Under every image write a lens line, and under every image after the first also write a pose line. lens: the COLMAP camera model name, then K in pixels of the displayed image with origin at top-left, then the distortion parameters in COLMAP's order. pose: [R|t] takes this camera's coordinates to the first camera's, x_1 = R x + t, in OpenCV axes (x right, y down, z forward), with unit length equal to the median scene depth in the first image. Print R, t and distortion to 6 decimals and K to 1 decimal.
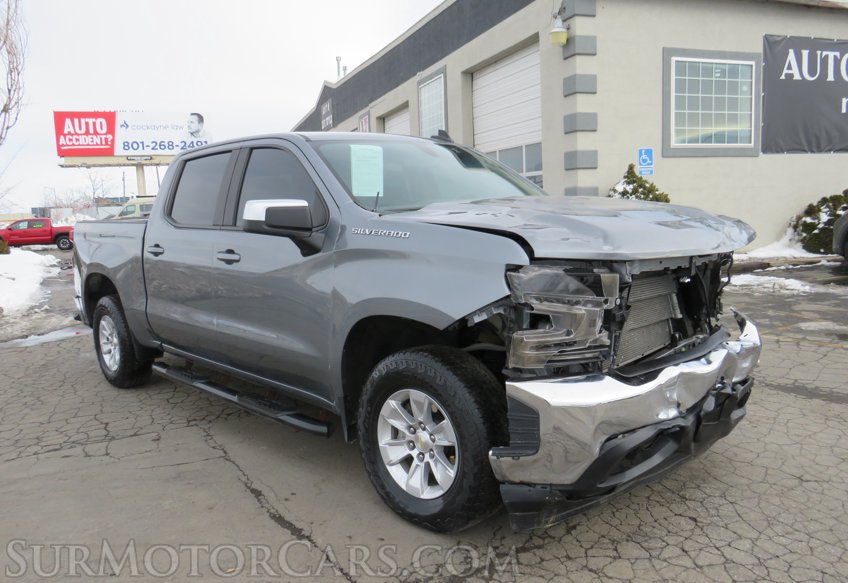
lens RADIAL K [[672.9, 0, 434.1], [0, 672.9, 296.4], [0, 0, 1]] dist [-0.050394, 0.010190]
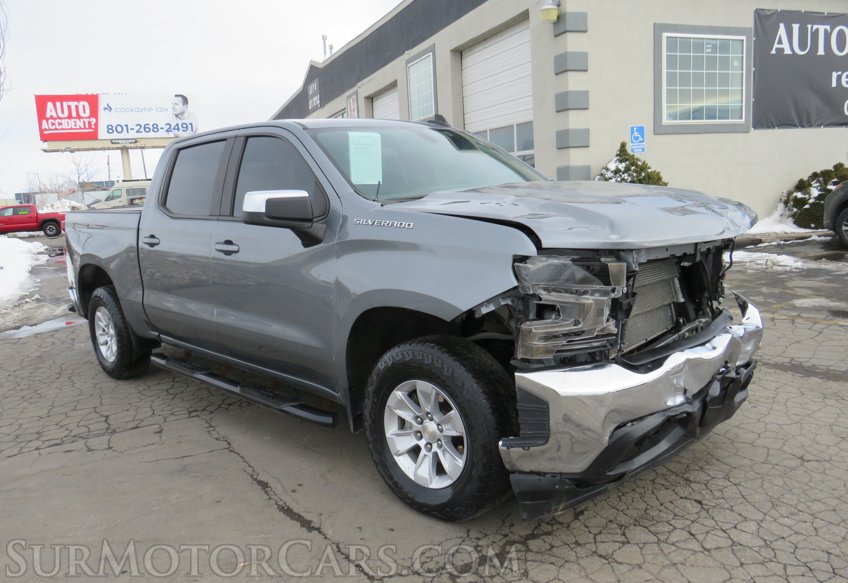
lens RADIAL K [[672.9, 0, 434.1], [0, 672.9, 296.4], [0, 0, 1]] dist [-0.050394, 0.010190]
pose [[0.999719, -0.018620, 0.014699, -0.007188], [0.018144, 0.999326, 0.031920, -0.005695], [-0.015284, -0.031644, 0.999382, 0.001389]]
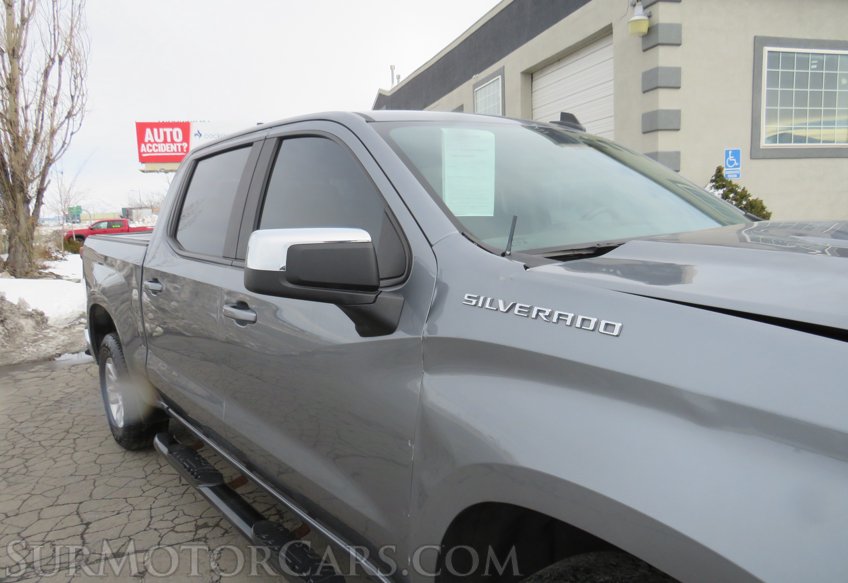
lens RADIAL K [[600.0, 0, 424.0], [0, 600.0, 291.5], [0, 0, 1]] dist [-0.034583, 0.009665]
pose [[0.996662, 0.011504, -0.080828, -0.040484], [-0.010964, 0.999915, 0.007121, -0.036715], [0.080903, -0.006211, 0.996703, 0.200690]]
